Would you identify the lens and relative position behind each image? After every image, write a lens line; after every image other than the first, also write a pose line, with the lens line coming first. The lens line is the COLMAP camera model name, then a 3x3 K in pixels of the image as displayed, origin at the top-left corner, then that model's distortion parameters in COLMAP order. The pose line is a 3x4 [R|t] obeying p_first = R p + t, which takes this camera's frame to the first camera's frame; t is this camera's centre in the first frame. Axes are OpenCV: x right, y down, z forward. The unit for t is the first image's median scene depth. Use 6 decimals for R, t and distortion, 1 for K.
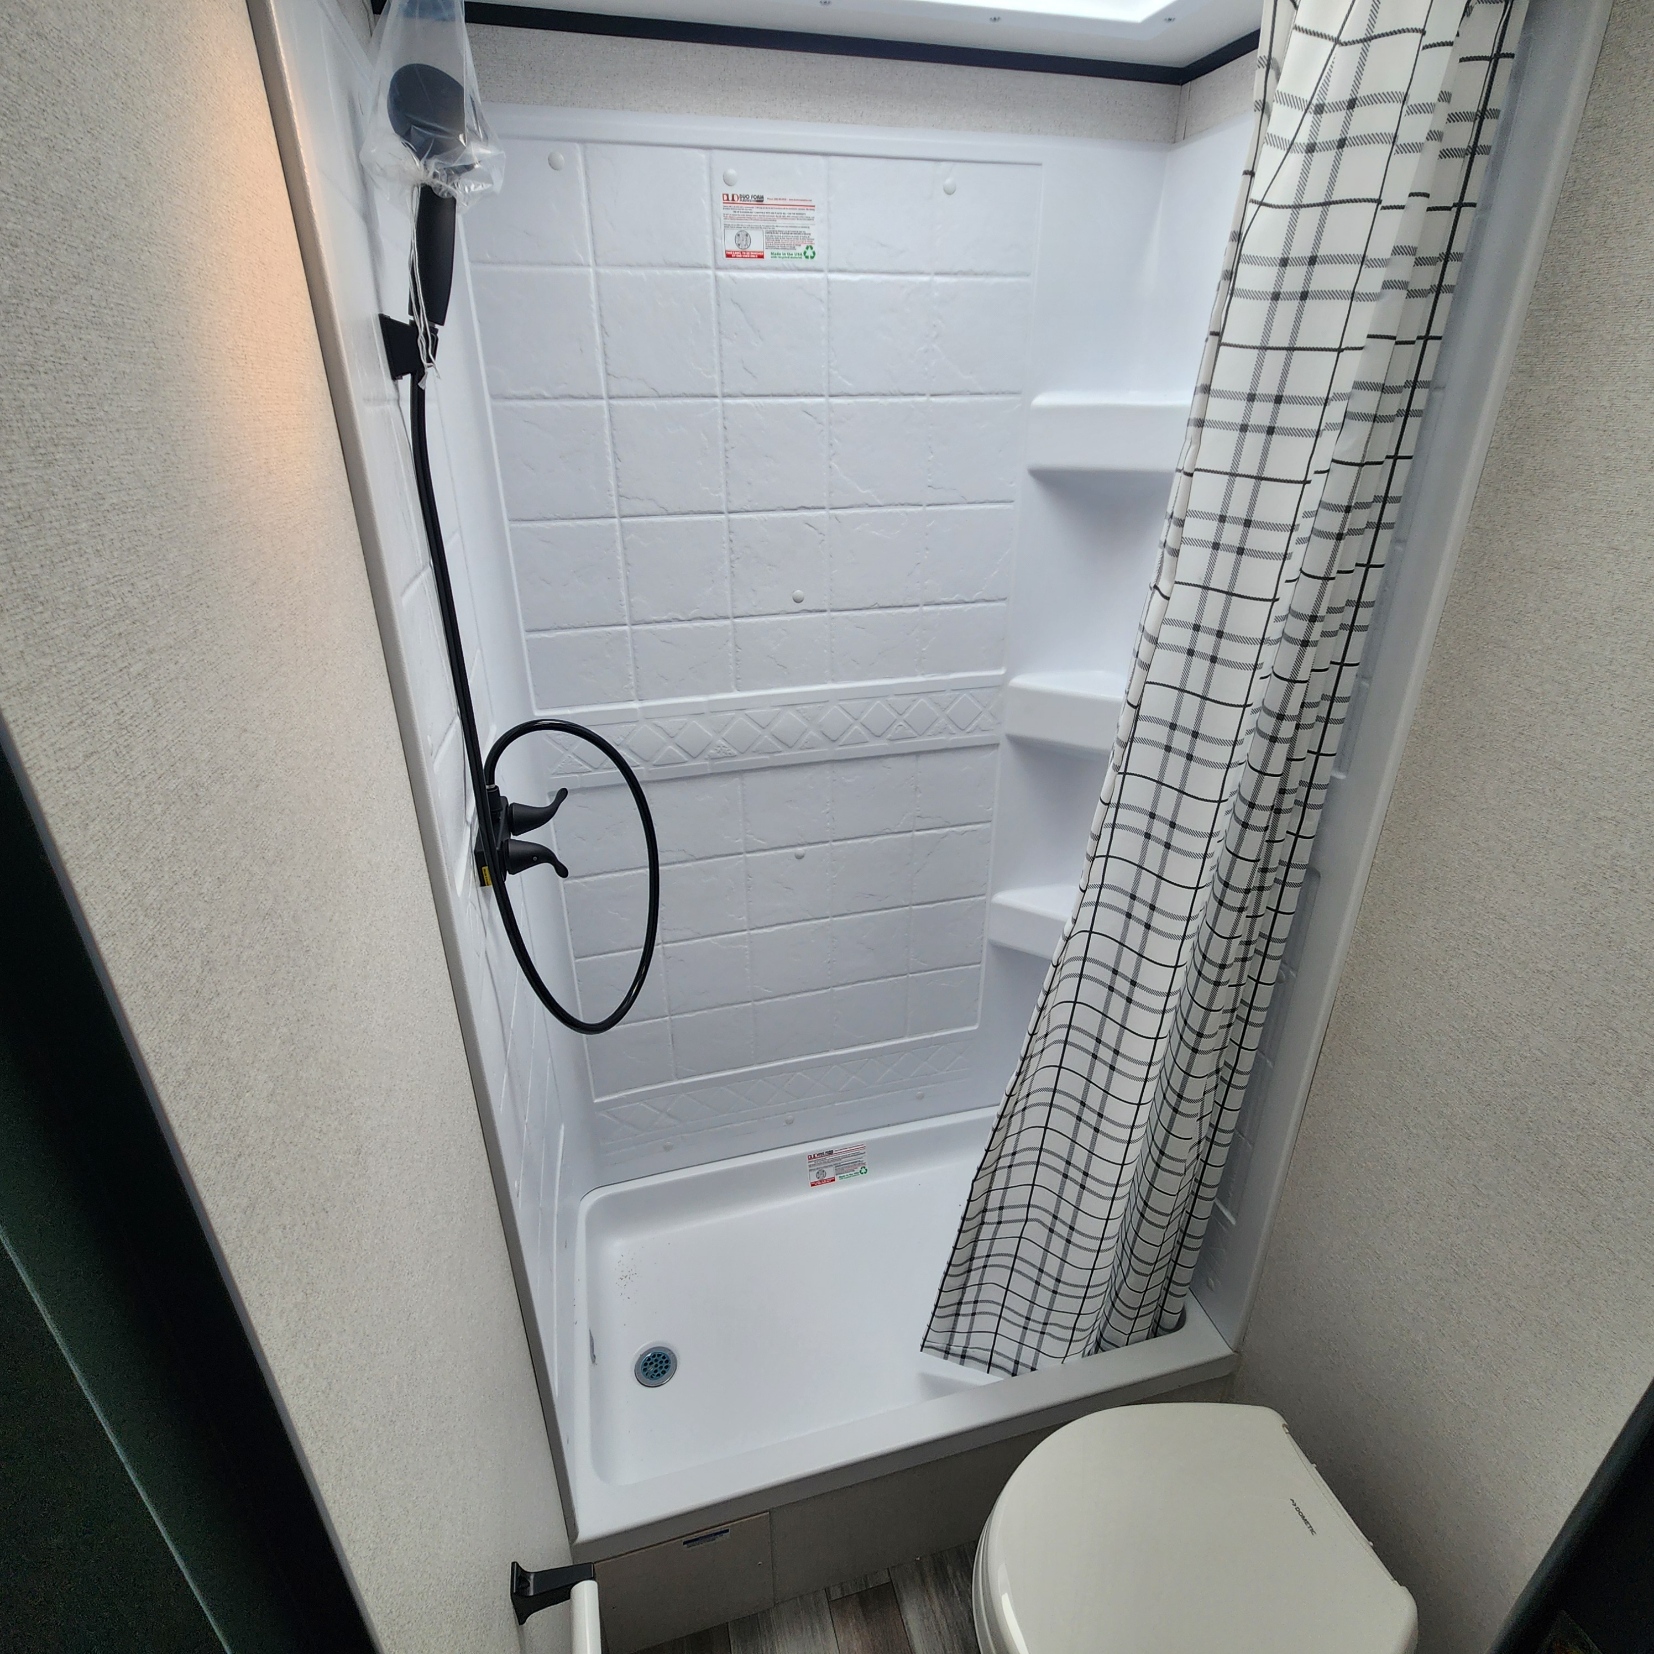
lens RADIAL K [[902.9, 0, 827.4], [0, 902.9, 830.4], [0, 0, 1]] dist [-0.001126, 0.000404]
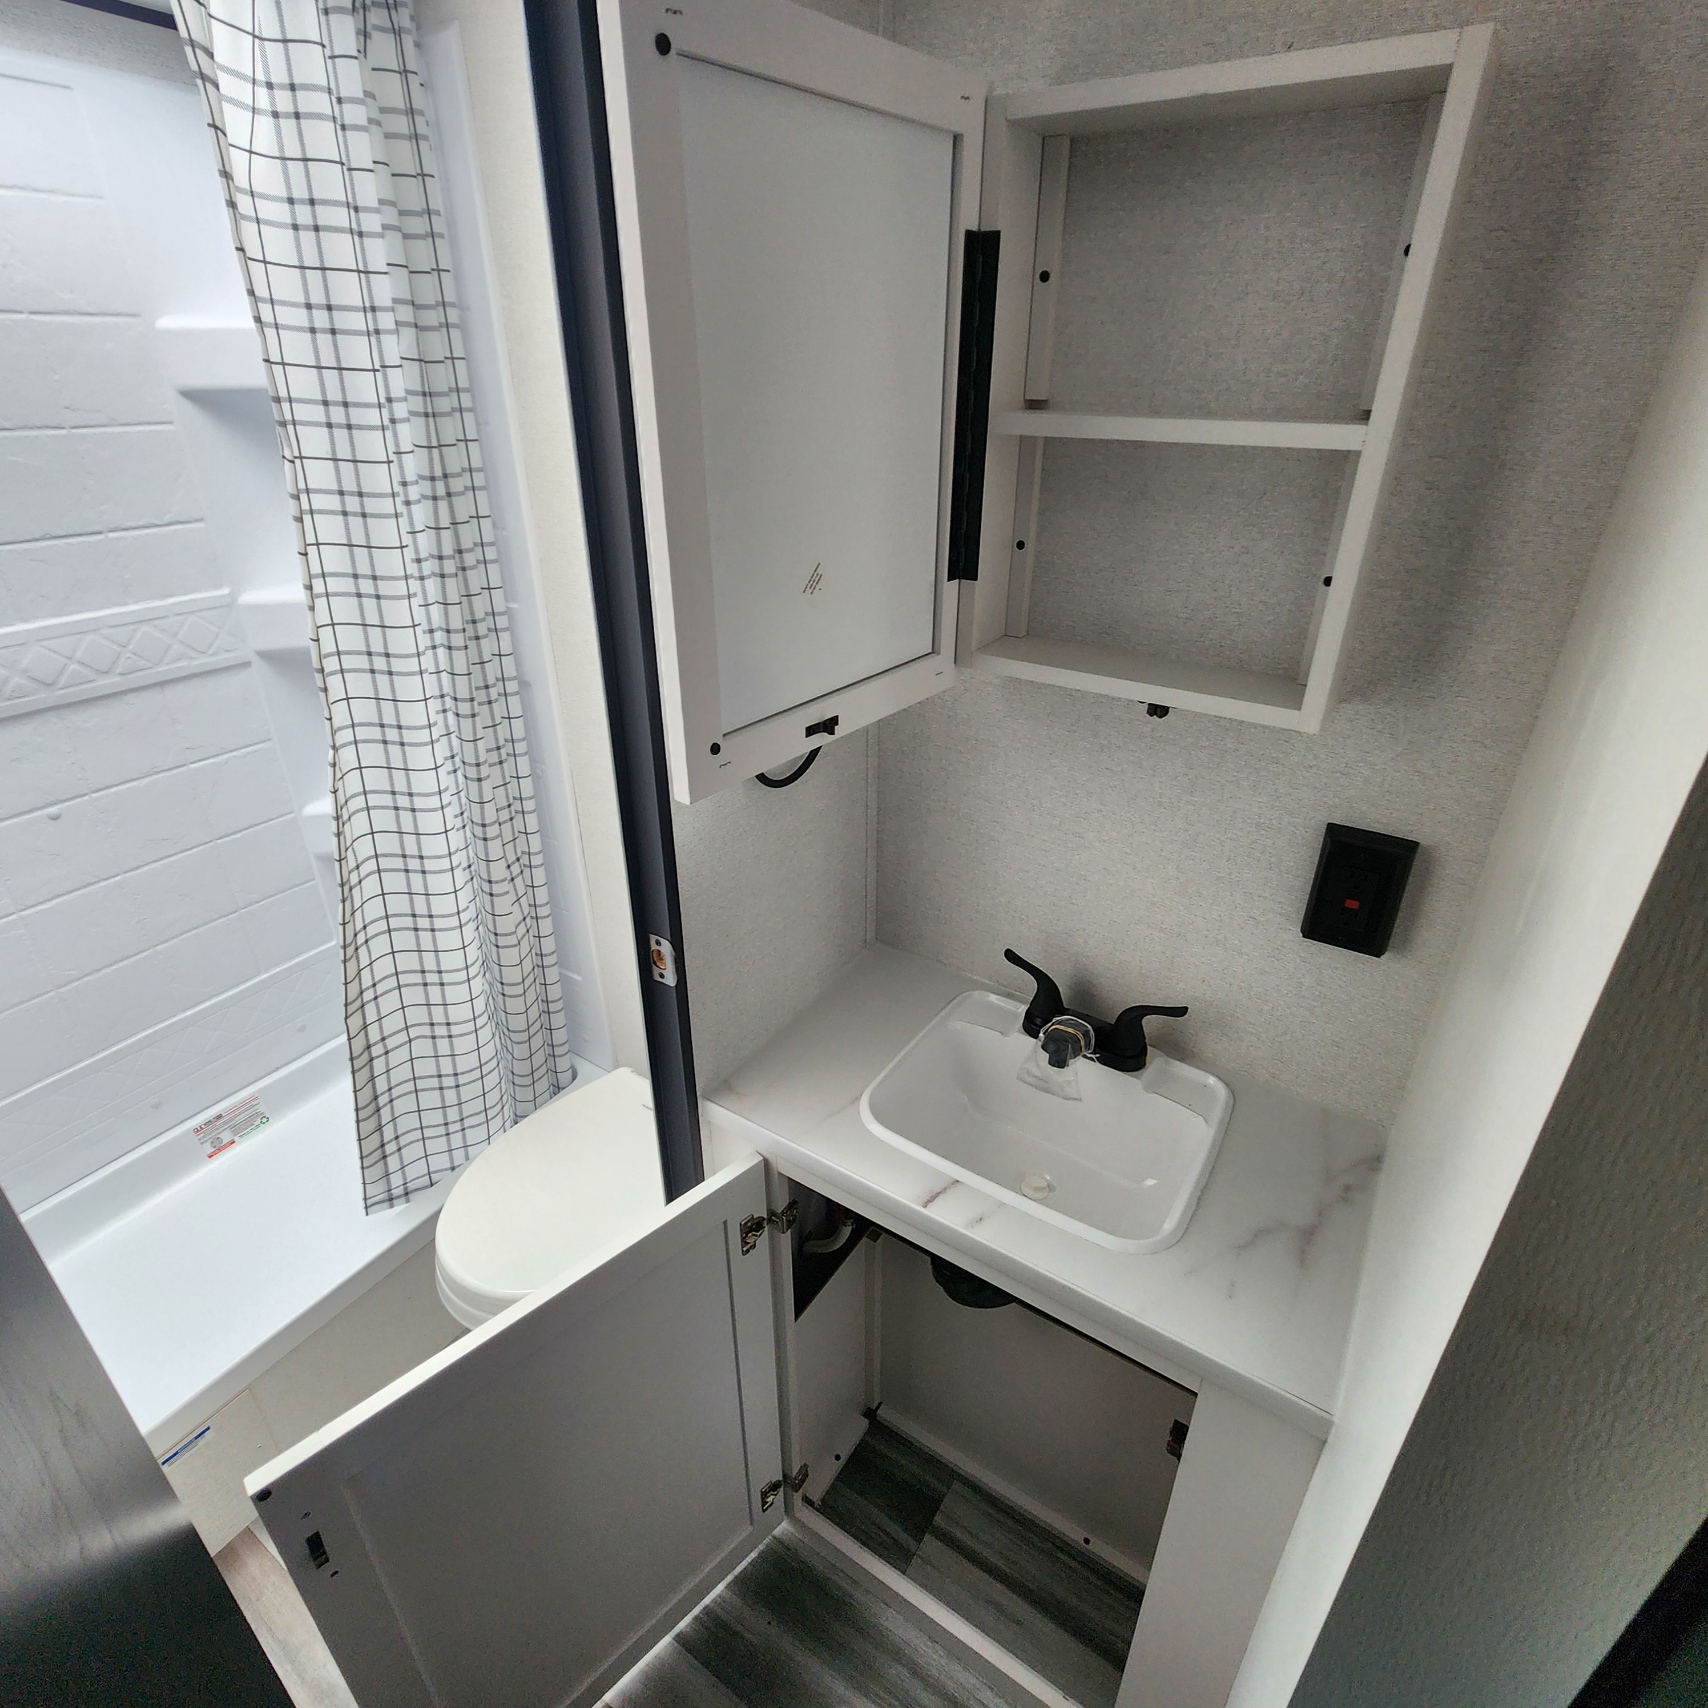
lens RADIAL K [[932.4, 0, 855.4], [0, 932.4, 845.5], [0, 0, 1]] dist [-0.001126, 0.000404]
pose [[0.749256, -0.298625, 0.591133, 0.015256], [0.281945, 0.951475, 0.123299, 0.209927], [-0.599268, 0.074285, 0.797094, -0.324215]]
